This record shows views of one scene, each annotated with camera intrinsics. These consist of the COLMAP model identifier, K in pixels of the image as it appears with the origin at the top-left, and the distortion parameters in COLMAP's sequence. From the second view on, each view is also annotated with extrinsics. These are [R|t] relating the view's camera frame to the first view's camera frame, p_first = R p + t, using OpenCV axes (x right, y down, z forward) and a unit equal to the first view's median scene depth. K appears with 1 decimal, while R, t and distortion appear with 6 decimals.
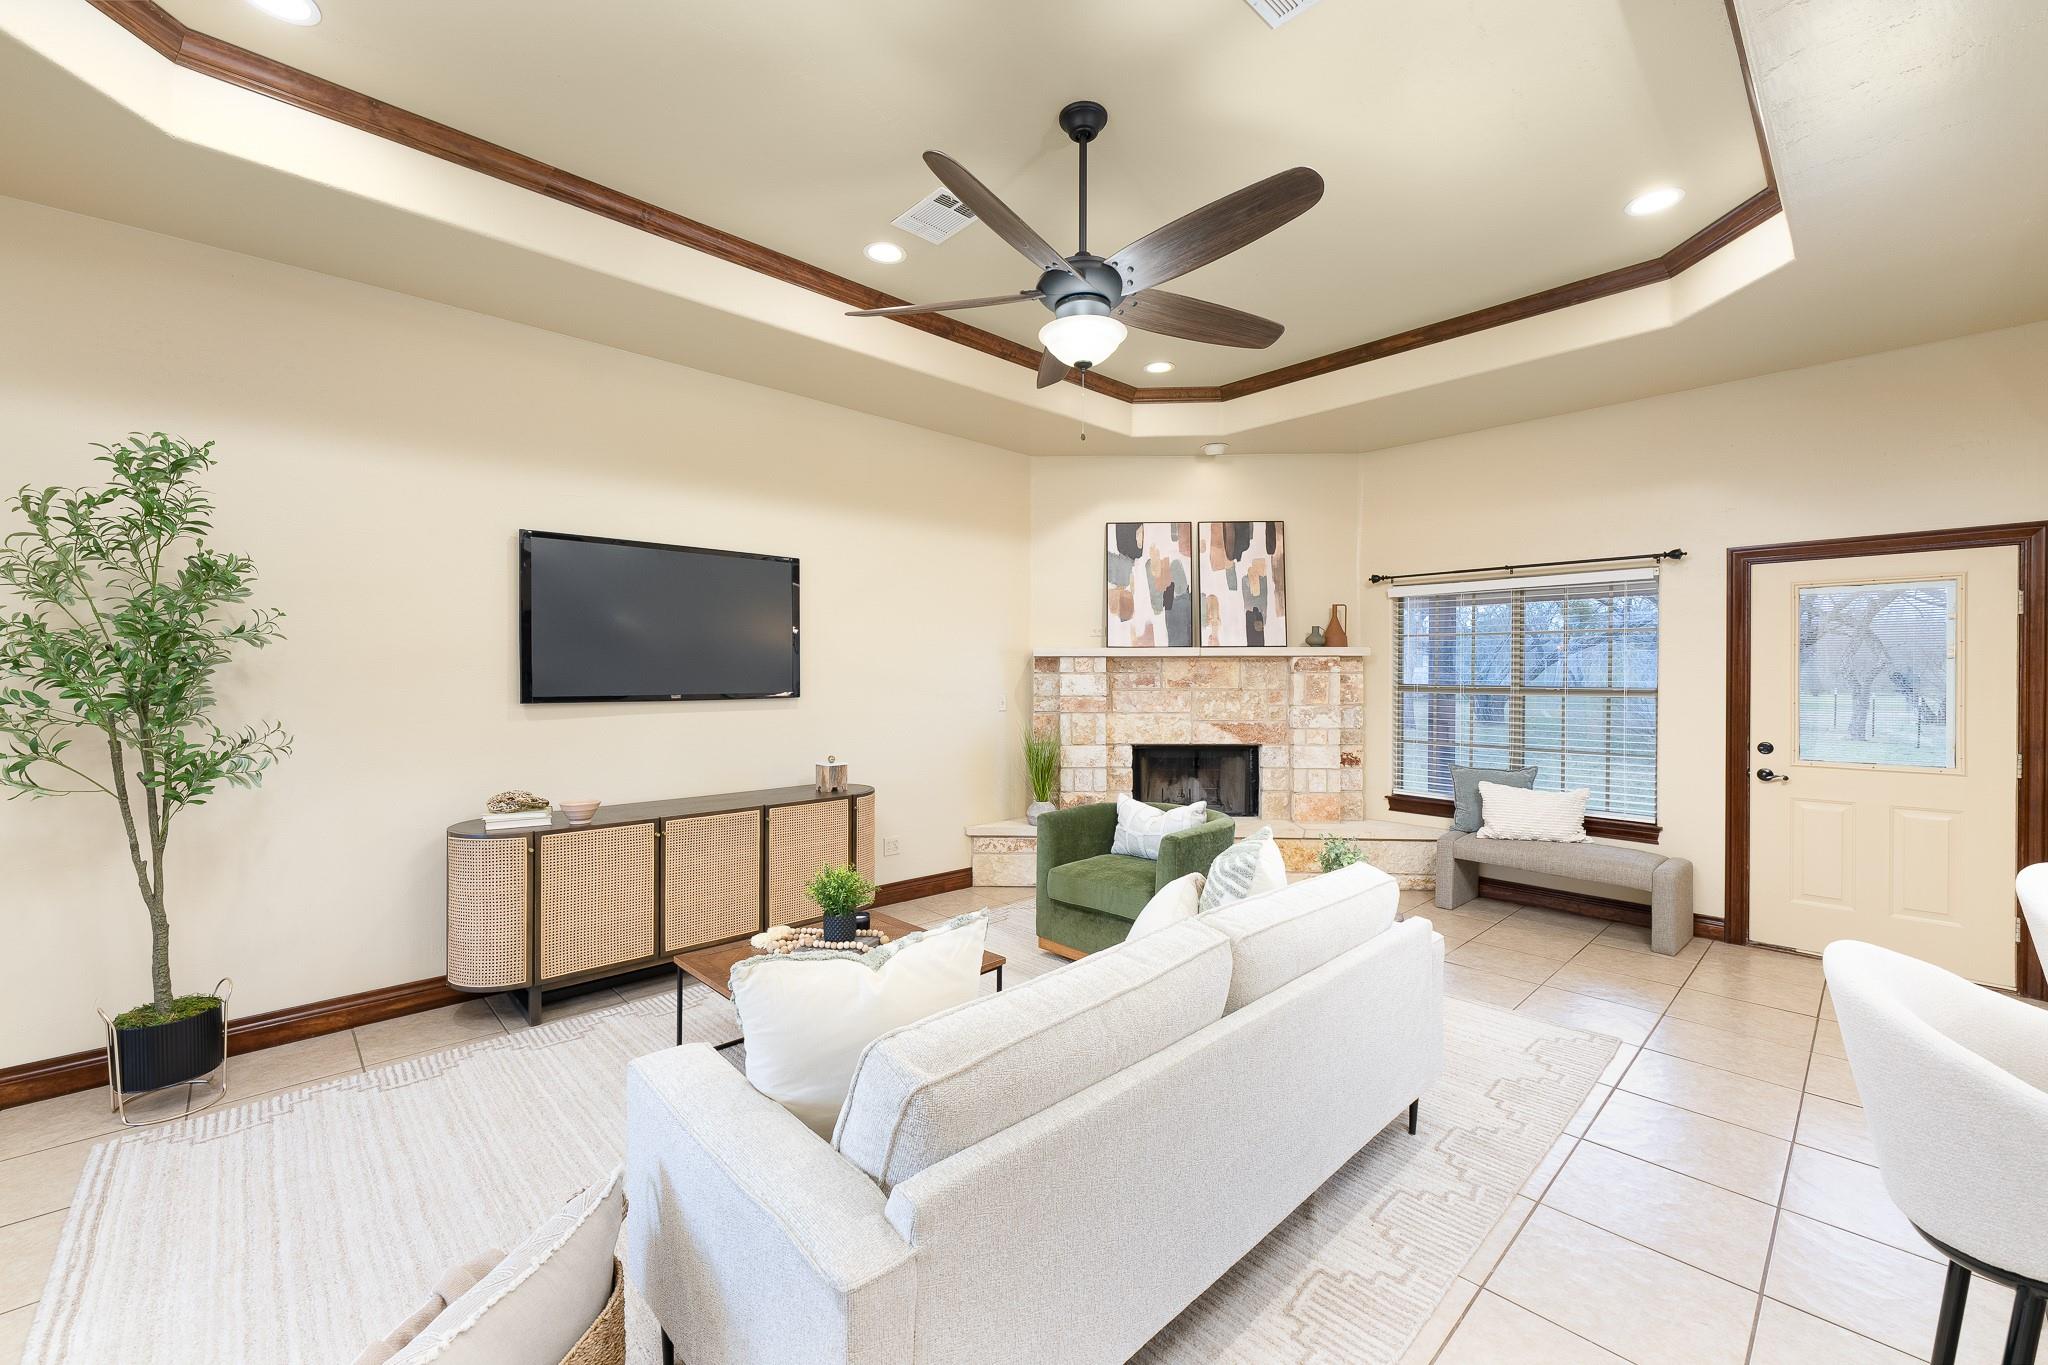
lens RADIAL K [[817.6, 0, 1014.5], [0, 817.6, 680.0], [0, 0, 1]] dist [-0.001848, 0.000091]
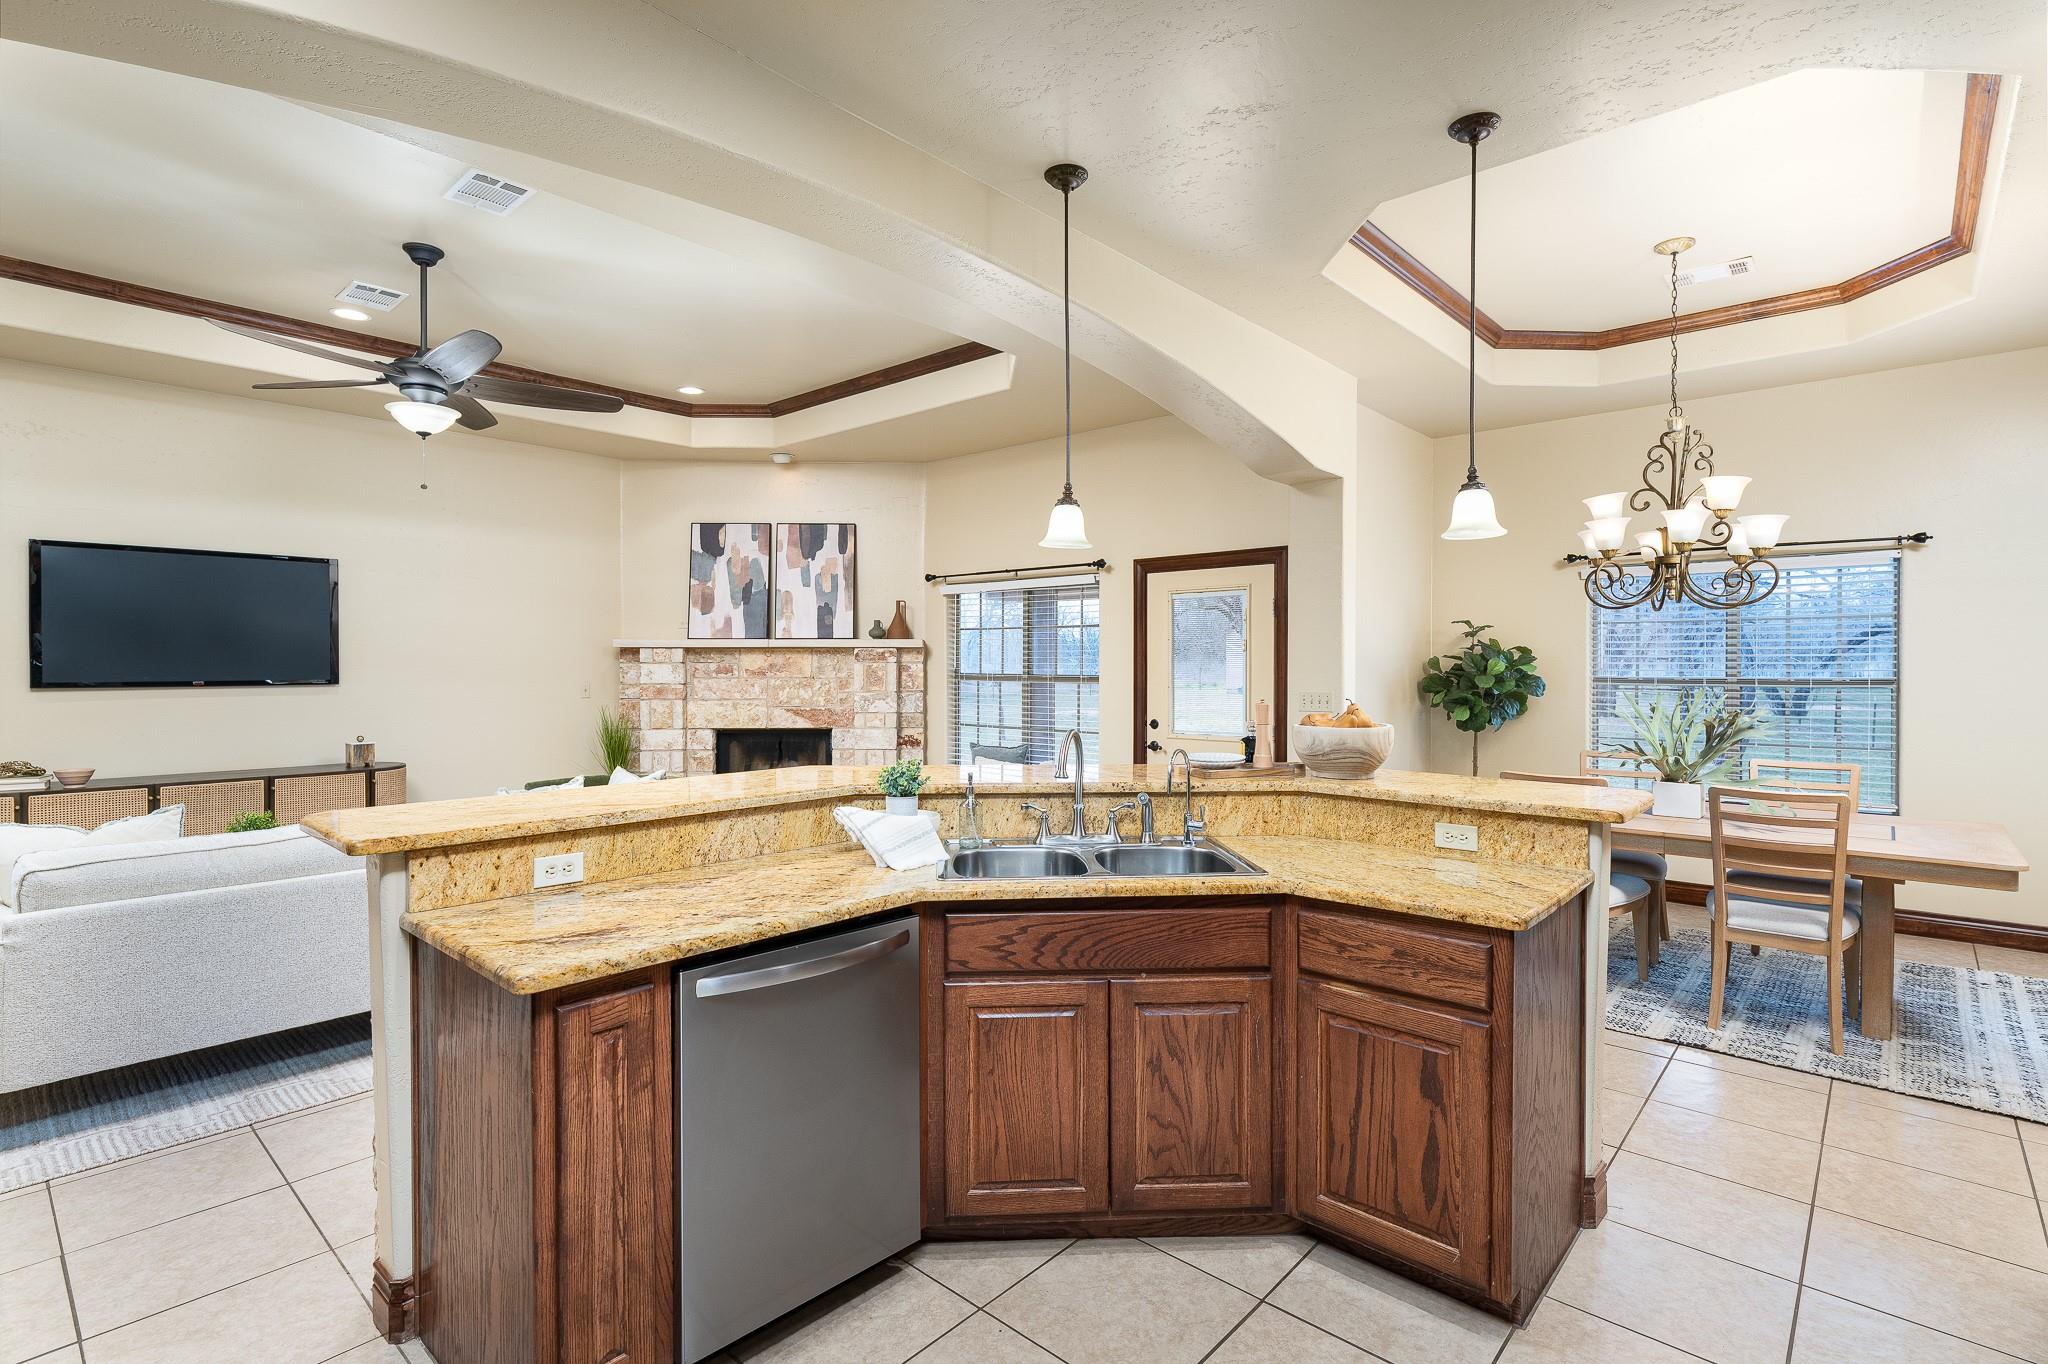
lens RADIAL K [[988.1, 0, 1014.2], [0, 988.1, 669.8], [0, 0, 1]] dist [0.002543, -0.001146]
pose [[0.996485, -0.000026, 0.083772, 0.435108], [0.000254, 0.999996, -0.002715, 0.004527], [-0.083772, 0.002726, 0.996481, -0.337626]]
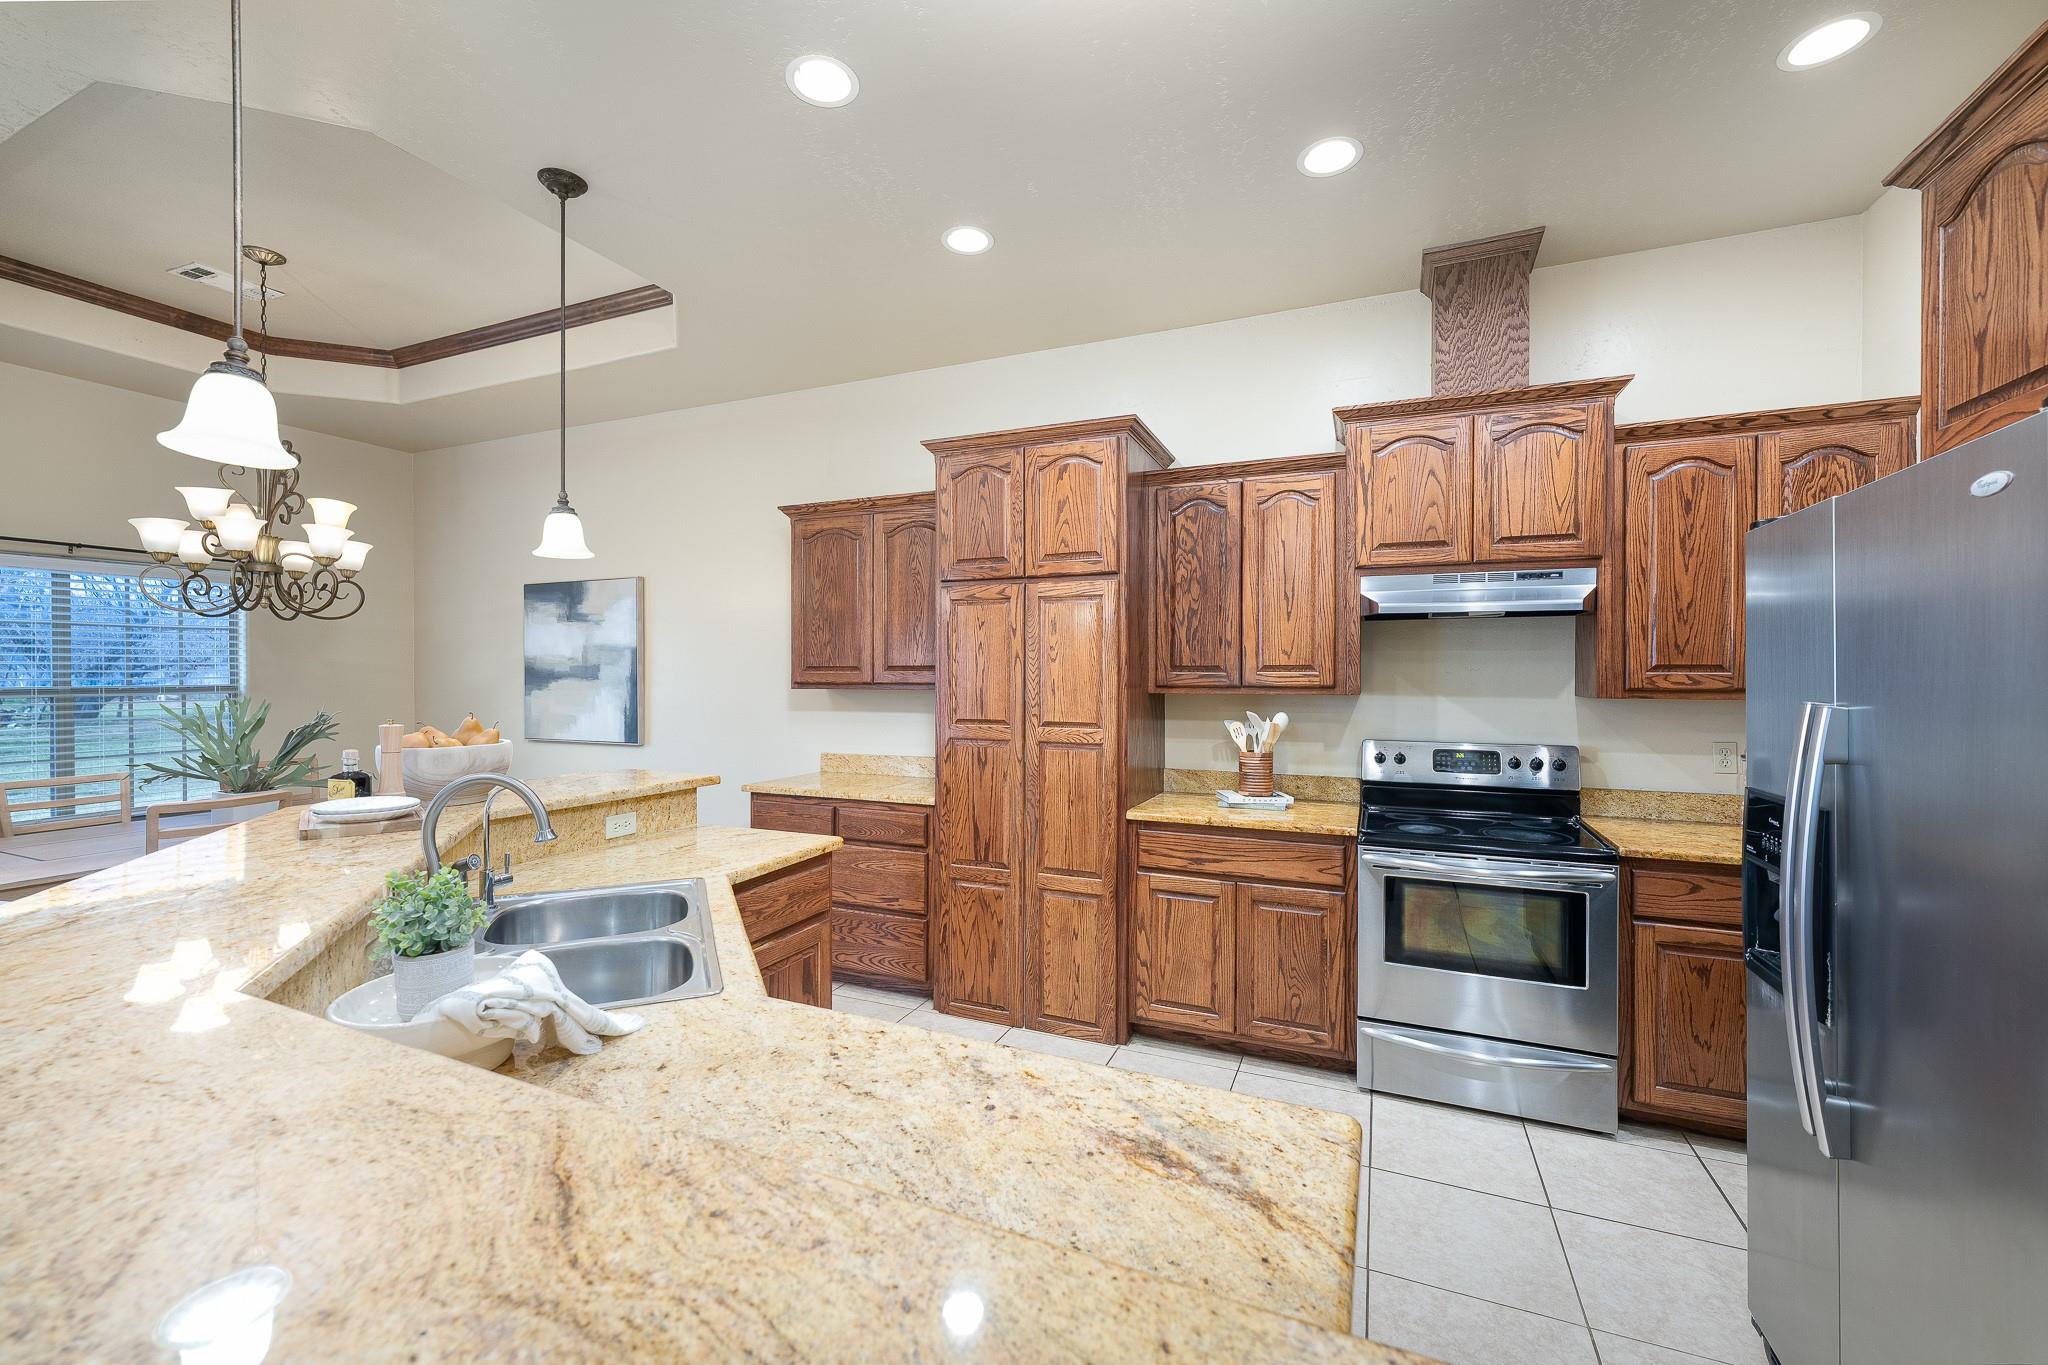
lens RADIAL K [[817.6, 0, 1025.7], [0, 817.6, 669.5], [0, 0, 1]] dist [-0.001848, 0.000091]
pose [[-0.405569, 0.000284, 0.914065, 0.187085], [0.008322, 0.999960, 0.003382, -0.001758], [-0.914027, 0.008979, -0.405555, 0.093463]]
